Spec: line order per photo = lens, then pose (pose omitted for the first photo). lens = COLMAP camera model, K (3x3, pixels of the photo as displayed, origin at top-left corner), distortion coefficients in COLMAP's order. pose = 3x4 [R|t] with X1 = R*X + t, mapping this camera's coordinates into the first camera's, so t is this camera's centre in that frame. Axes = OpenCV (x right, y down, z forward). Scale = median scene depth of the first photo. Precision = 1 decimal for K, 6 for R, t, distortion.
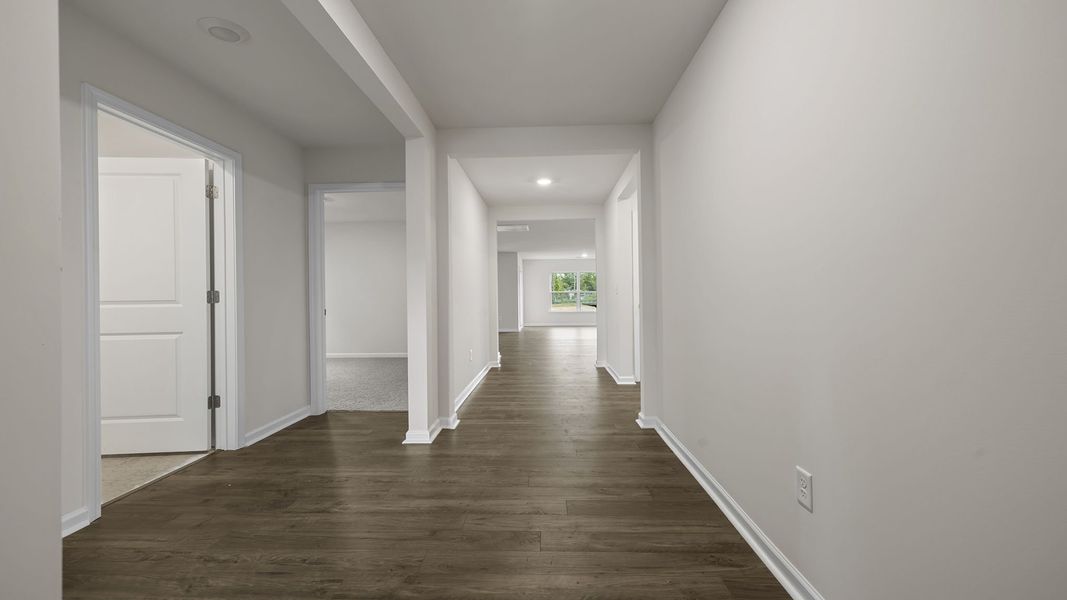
lens RADIAL K [[459.2, 0, 530.0], [0, 459.2, 298.9], [0, 0, 1]] dist [0.001638, -0.000681]
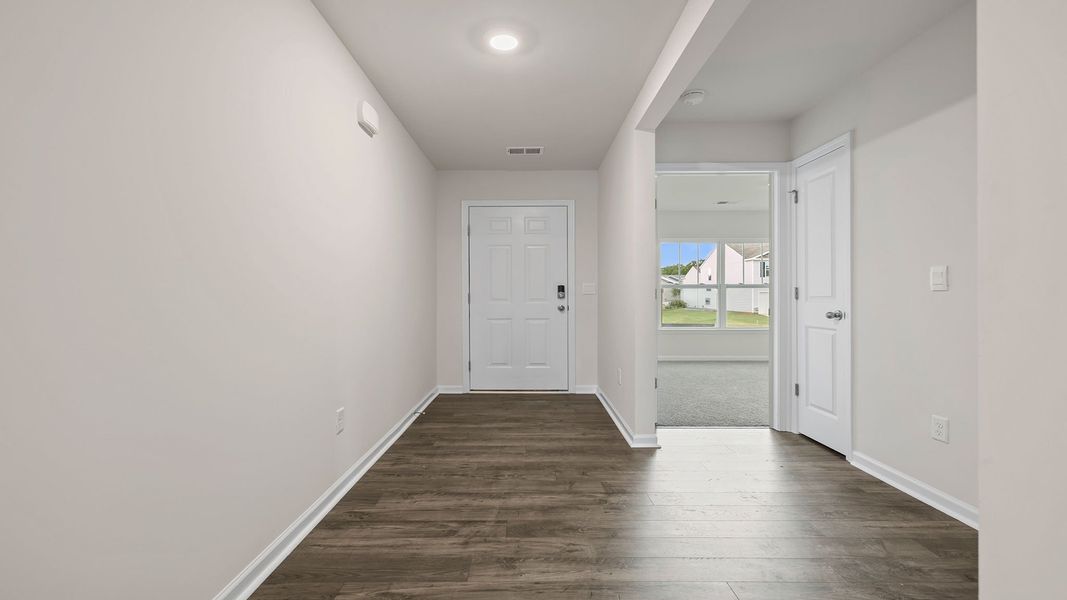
lens RADIAL K [[459.2, 0, 530.0], [0, 459.2, 298.9], [0, 0, 1]] dist [0.001638, -0.000681]
pose [[-0.999211, 0.008278, -0.038853, 0.005819], [0.007872, 0.999913, 0.010582, -0.010252], [0.038938, 0.010267, -0.999189, 2.020006]]
